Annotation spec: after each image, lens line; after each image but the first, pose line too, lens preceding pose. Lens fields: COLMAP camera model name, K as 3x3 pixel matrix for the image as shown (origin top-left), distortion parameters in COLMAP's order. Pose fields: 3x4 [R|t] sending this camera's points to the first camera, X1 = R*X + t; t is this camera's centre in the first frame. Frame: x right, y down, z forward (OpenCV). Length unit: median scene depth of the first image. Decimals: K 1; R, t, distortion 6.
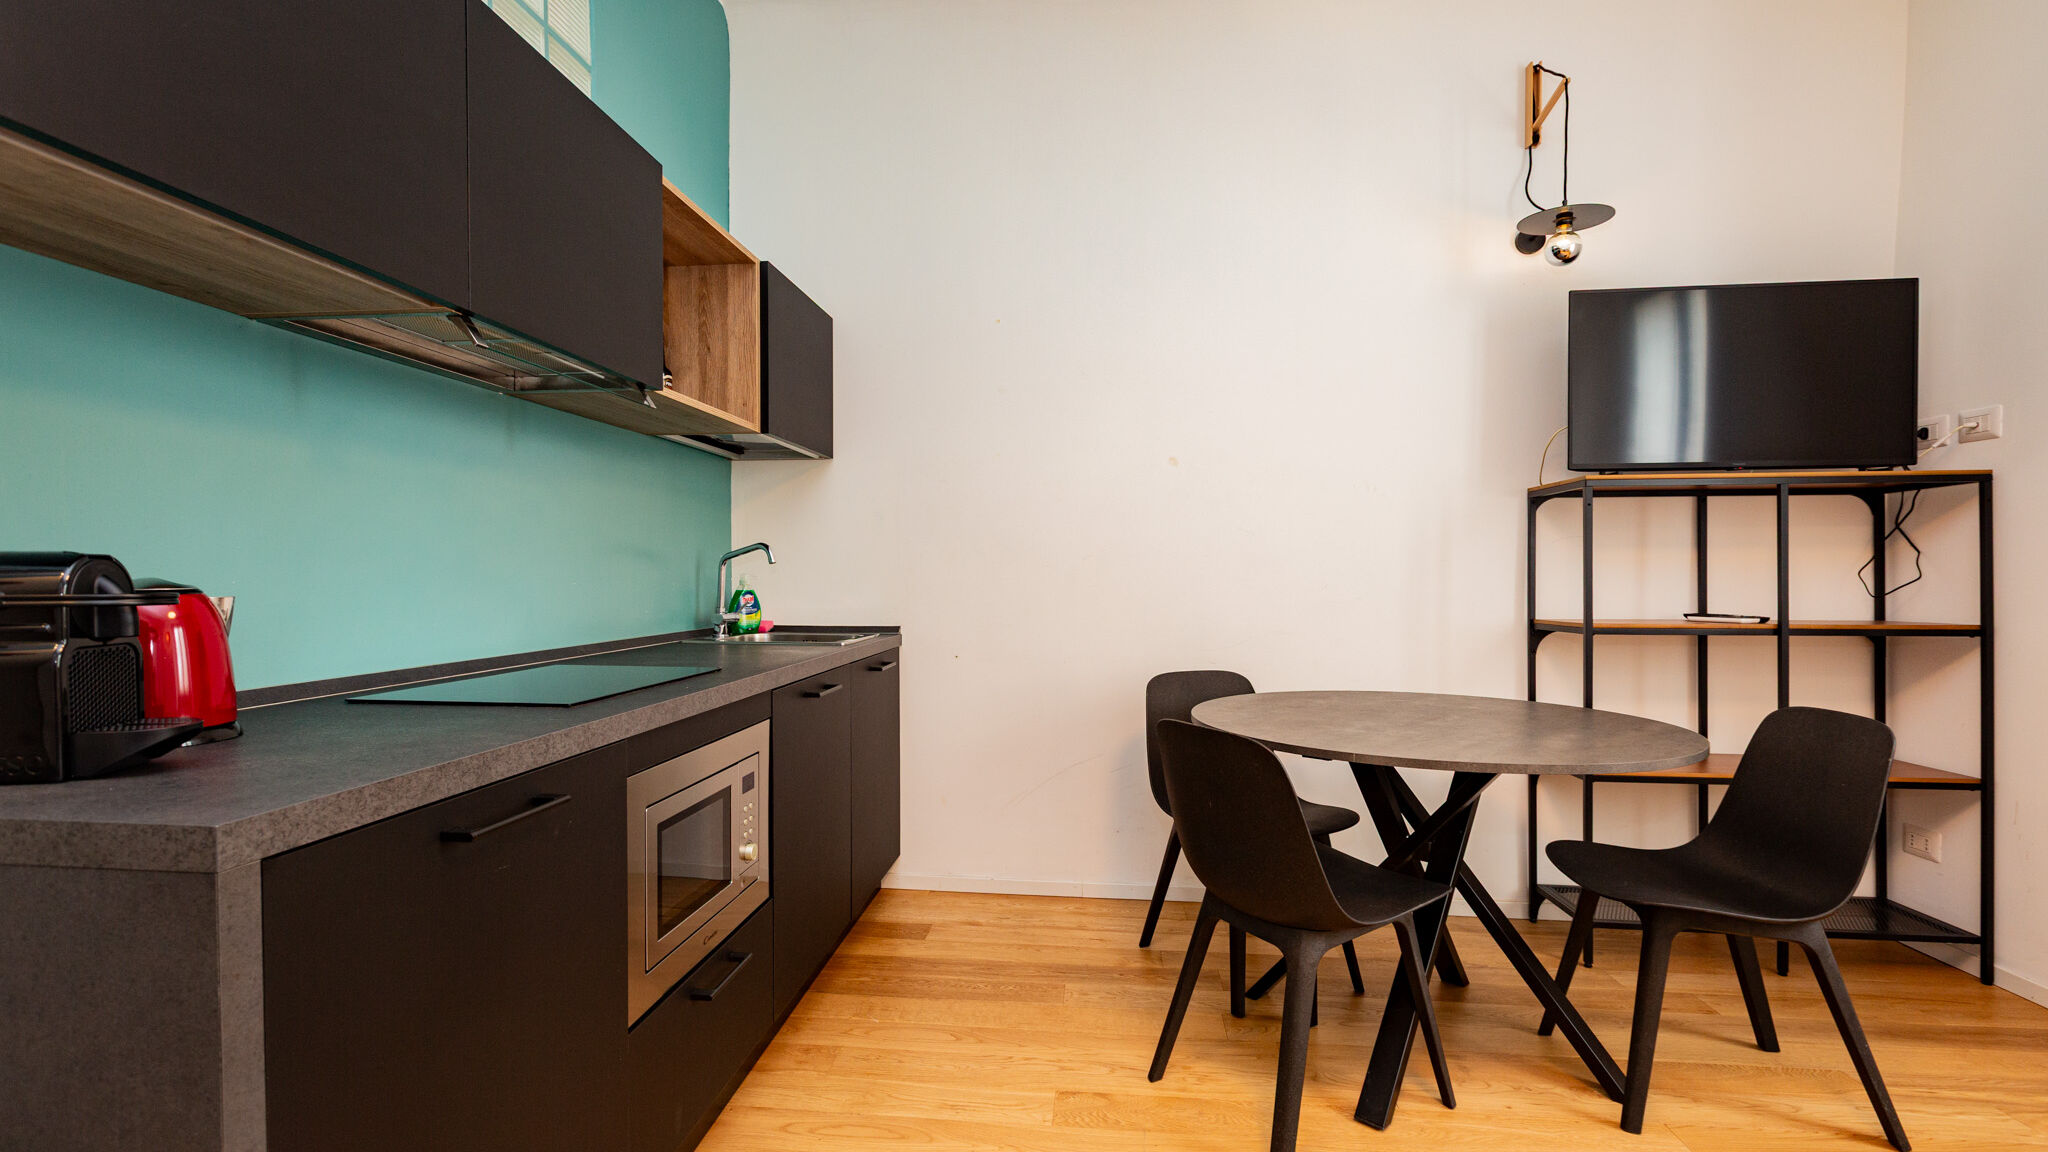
lens RADIAL K [[925.1, 0, 1014.6], [0, 925.1, 593.1], [0, 0, 1]] dist [0.010923, -0.003181]
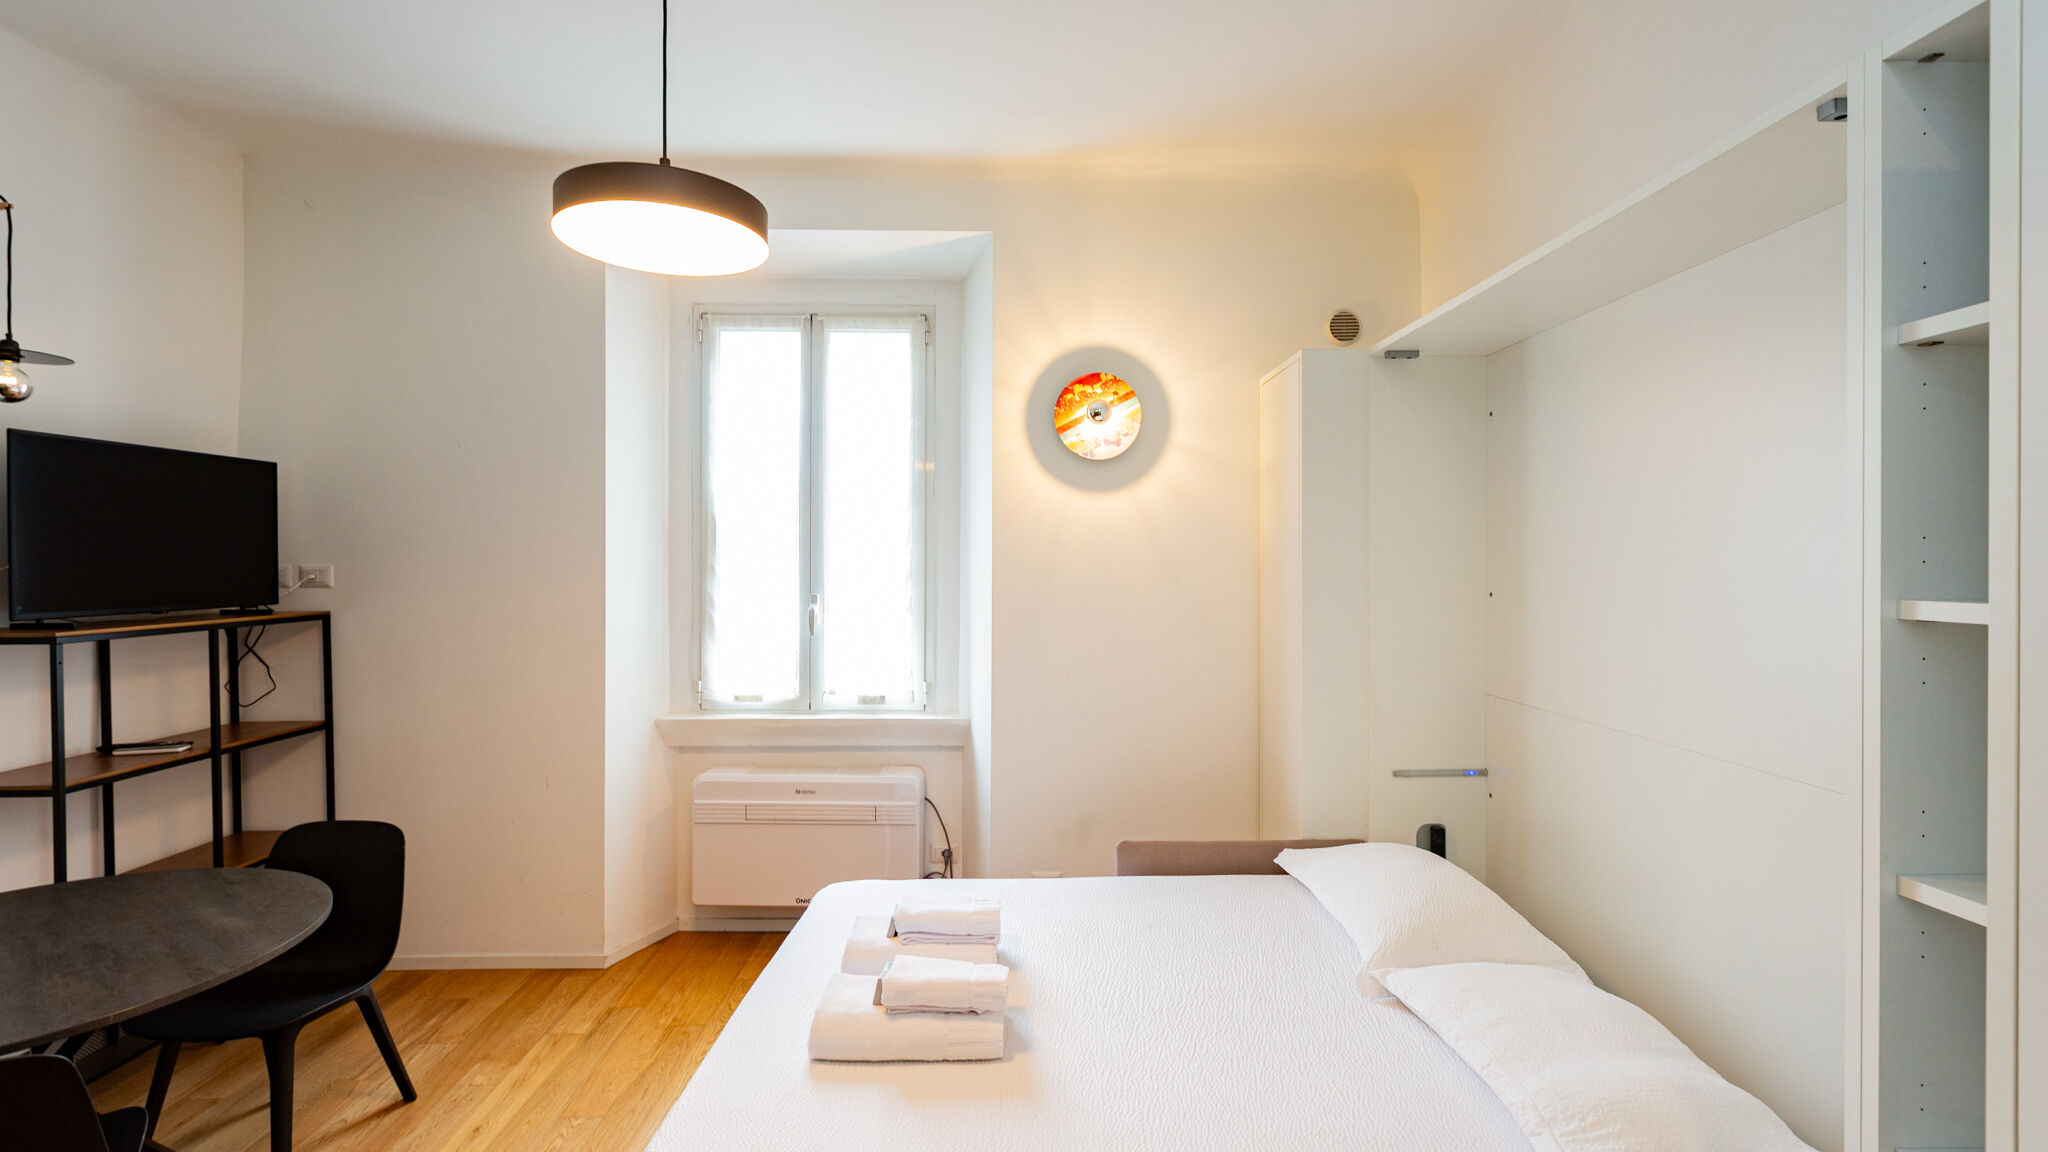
lens RADIAL K [[925.1, 0, 1020.3], [0, 925.1, 567.7], [0, 0, 1]] dist [0.010923, -0.003181]
pose [[-0.119682, -0.006826, 0.992789, -0.453835], [0.019430, 0.999769, 0.009217, -0.179788], [-0.992622, 0.020393, -0.119521, 0.117611]]
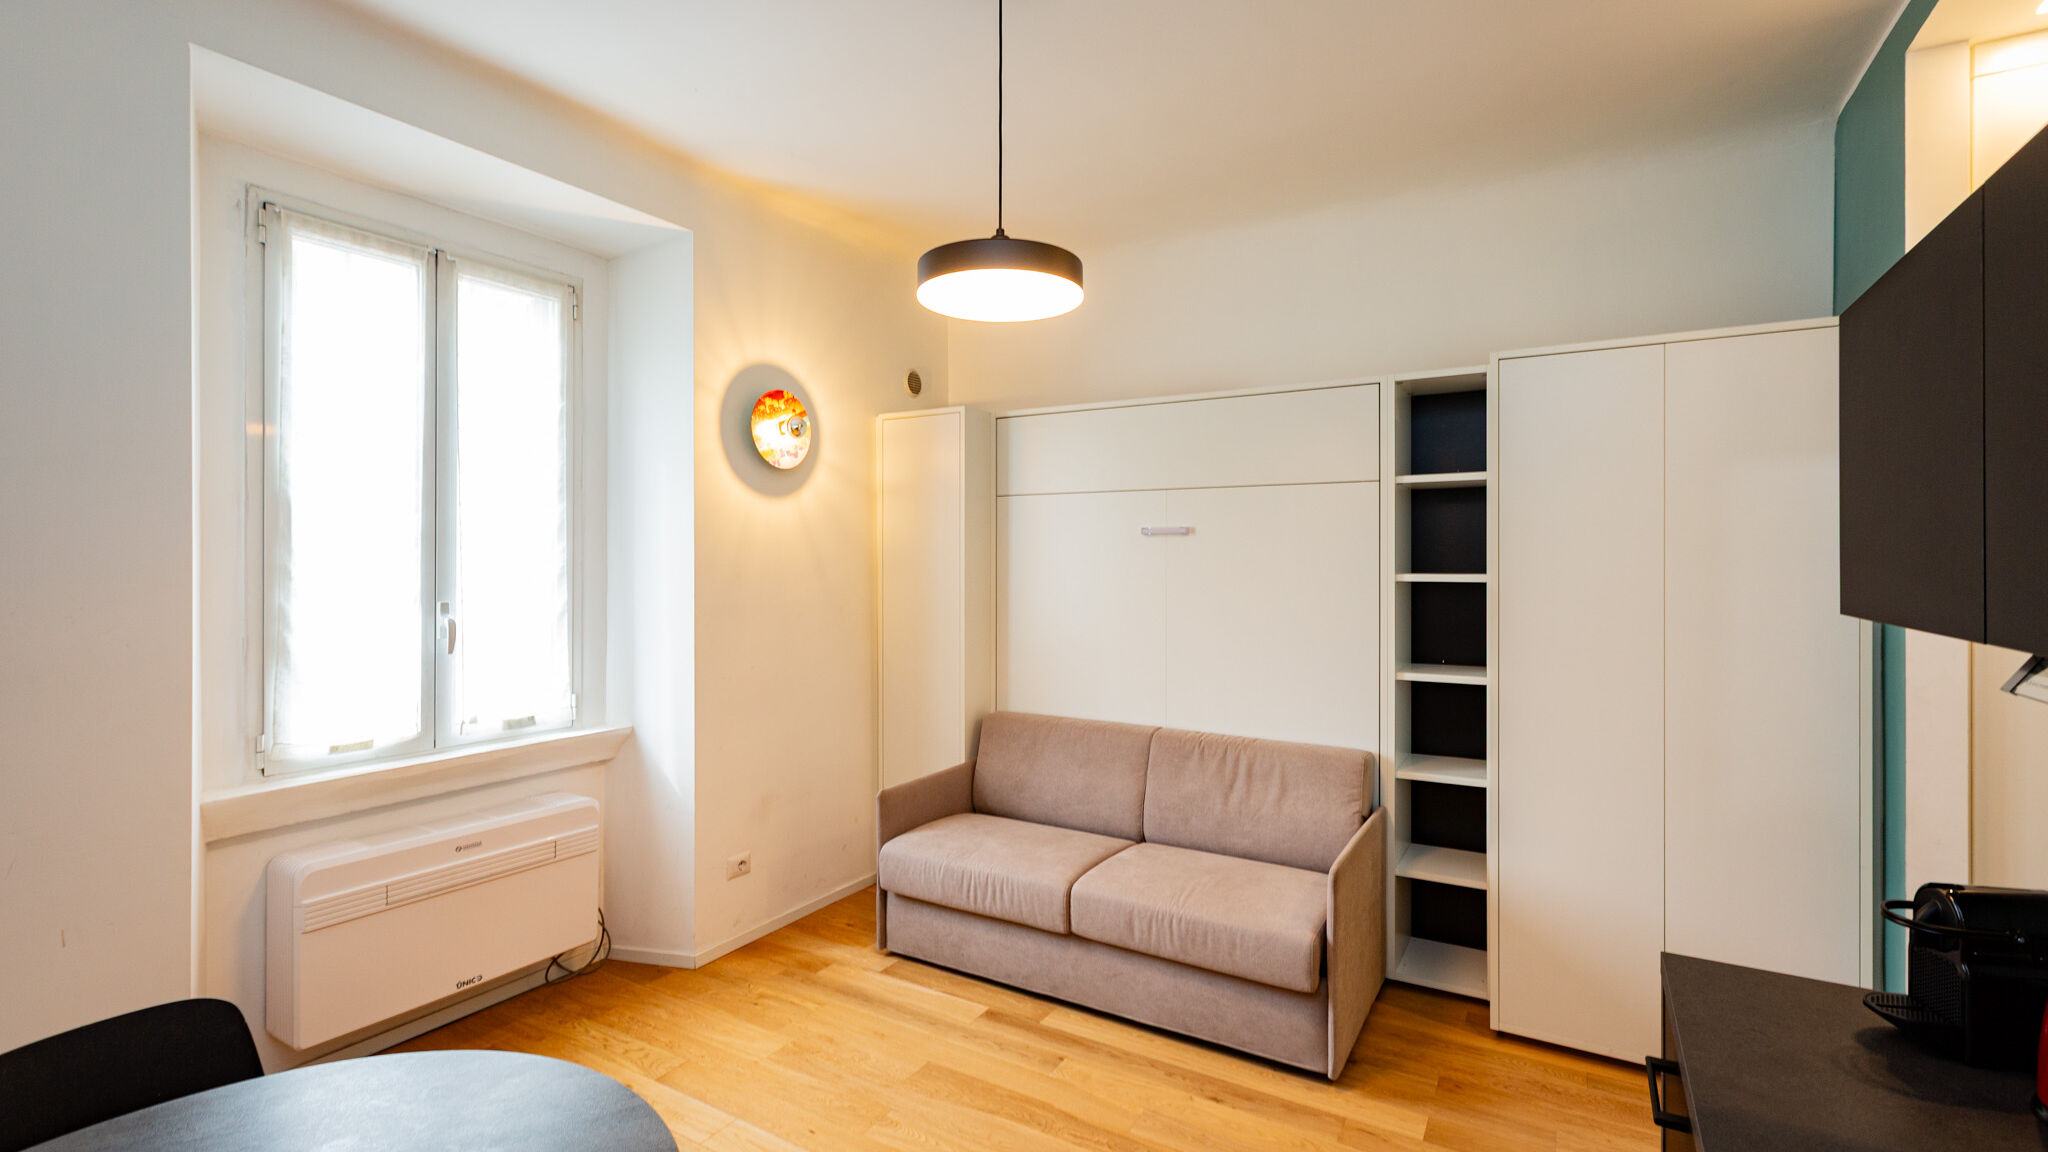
lens RADIAL K [[925.1, 0, 1039.7], [0, 925.1, 555.8], [0, 0, 1]] dist [0.010923, -0.003181]
pose [[-0.912492, -0.009184, 0.408990, -0.122038], [0.000817, 0.999705, 0.024271, -0.217207], [-0.409093, 0.022481, -0.912216, 1.033498]]
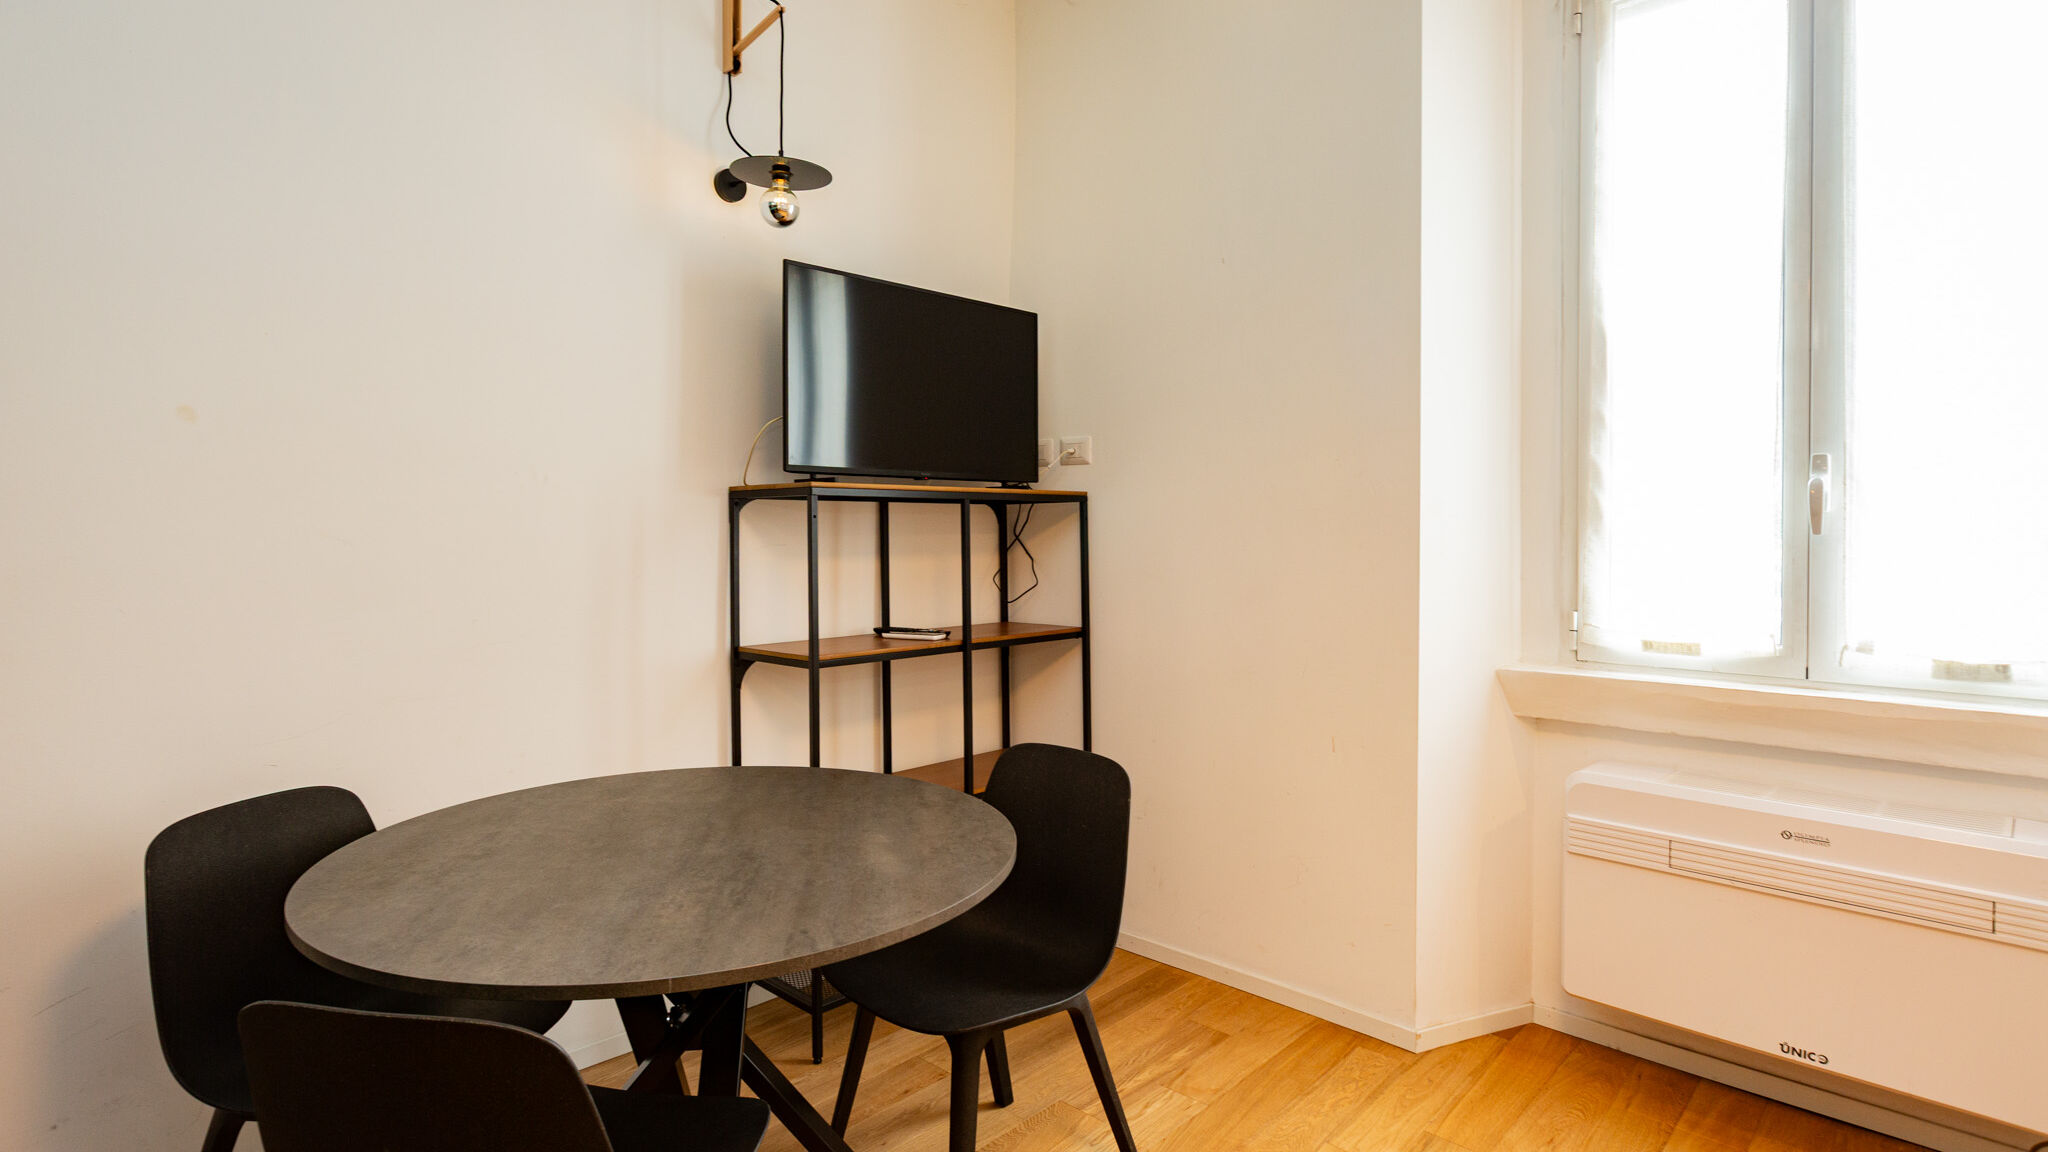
lens RADIAL K [[1039.5, 0, 1015.8], [0, 1039.5, 533.2], [0, 0, 1]] dist [-0.004099, -0.001843]
pose [[0.613599, -0.001995, 0.789615, -0.016520], [0.014324, 0.999860, -0.008605, -0.067760], [-0.789487, 0.016590, 0.613542, 0.267668]]
